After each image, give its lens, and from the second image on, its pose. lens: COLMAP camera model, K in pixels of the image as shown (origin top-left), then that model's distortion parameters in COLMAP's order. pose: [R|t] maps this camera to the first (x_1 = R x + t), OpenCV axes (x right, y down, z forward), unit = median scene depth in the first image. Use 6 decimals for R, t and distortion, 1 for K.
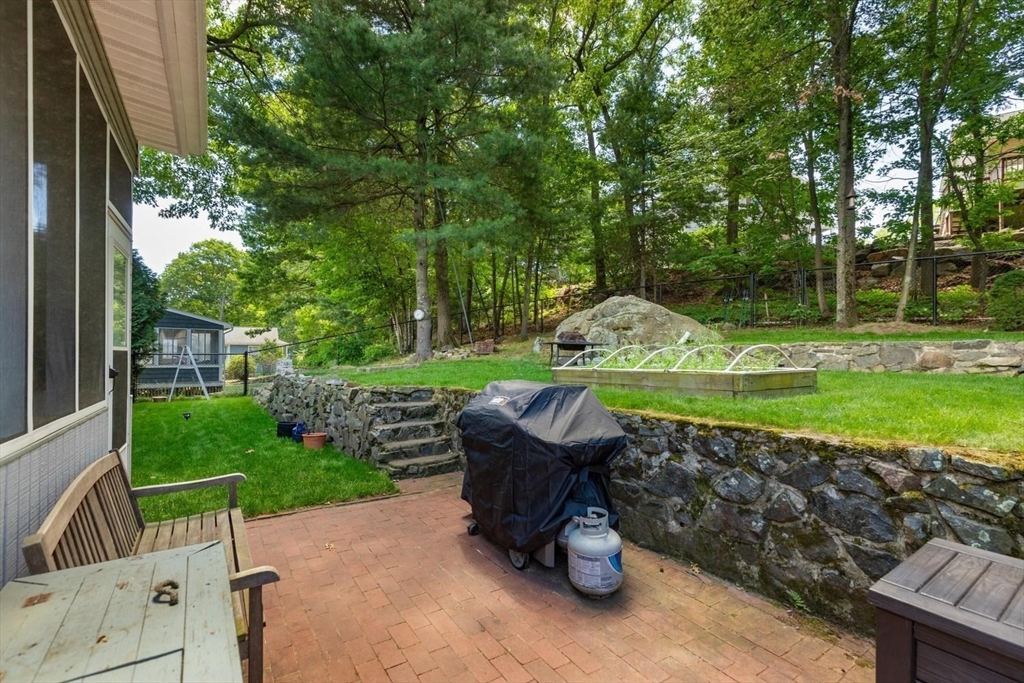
lens RADIAL K [[465.3, 0, 512.1], [0, 465.3, 344.0], [0, 0, 1]] dist [0.004281, -0.002079]
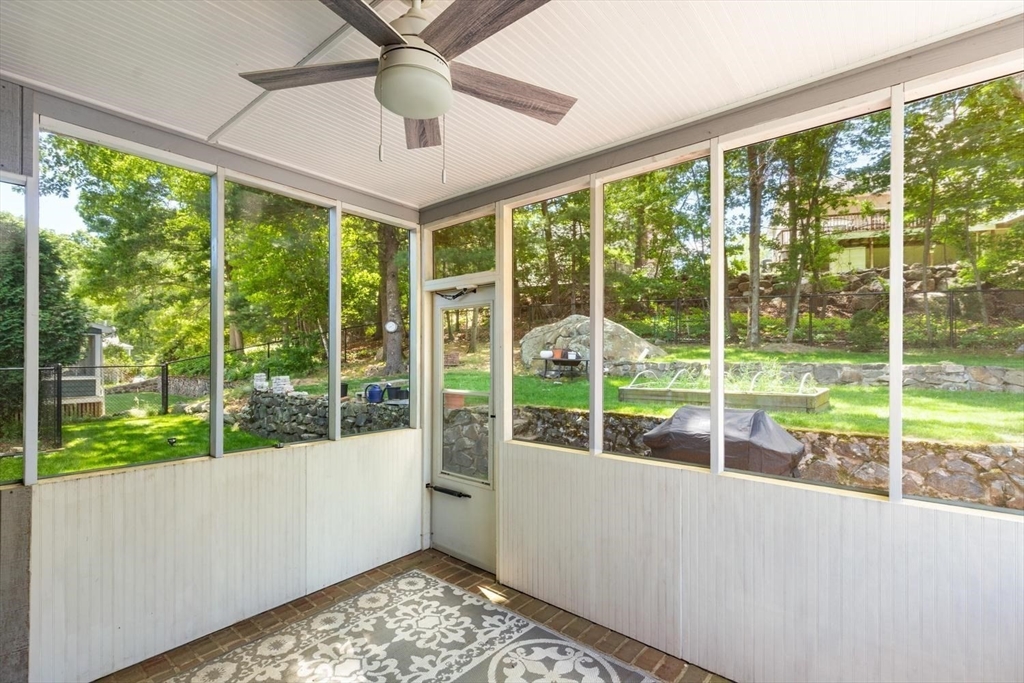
lens RADIAL K [[465.3, 0, 504.6], [0, 465.3, 358.3], [0, 0, 1]] dist [0.004281, -0.002079]
pose [[0.956425, -0.000610, 0.291976, -1.118551], [-0.008090, 0.999558, 0.028590, -0.113695], [-0.291864, -0.029706, 0.955998, -0.128717]]
